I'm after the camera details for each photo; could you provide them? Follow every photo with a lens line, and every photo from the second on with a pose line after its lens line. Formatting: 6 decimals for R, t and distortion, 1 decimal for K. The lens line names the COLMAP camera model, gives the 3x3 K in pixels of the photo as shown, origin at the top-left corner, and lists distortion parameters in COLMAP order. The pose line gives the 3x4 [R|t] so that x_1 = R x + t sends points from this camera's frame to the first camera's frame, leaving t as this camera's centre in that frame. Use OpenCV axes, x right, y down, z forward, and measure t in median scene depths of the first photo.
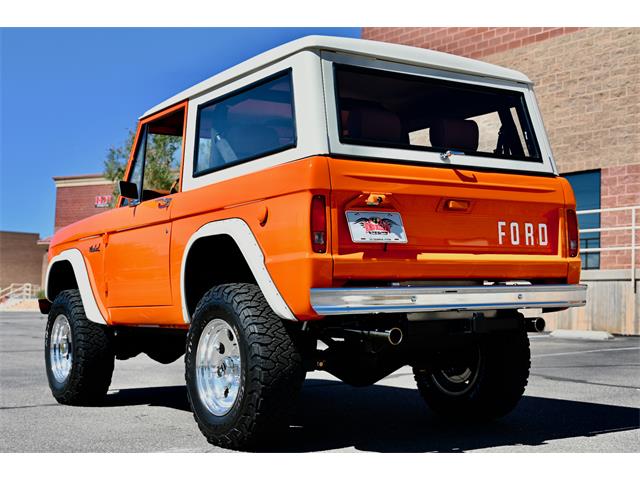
lens RADIAL K [[931.1, 0, 337.4], [0, 931.1, 241.4], [0, 0, 1]] dist [-0.009248, 0.000000]
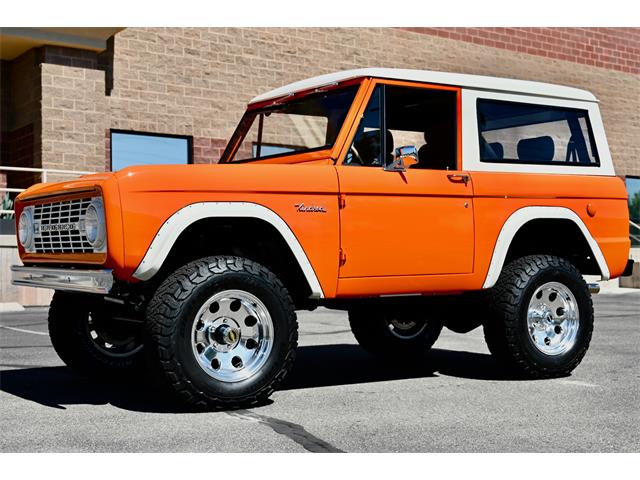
lens RADIAL K [[999.8, 0, 335.1], [0, 999.8, 236.2], [0, 0, 1]] dist [0.000604, 0.000000]
pose [[0.012545, 0.027244, 0.999550, -1.507935], [-0.059631, 0.997870, -0.026450, 0.072393], [-0.998142, -0.059272, 0.014143, 1.260211]]
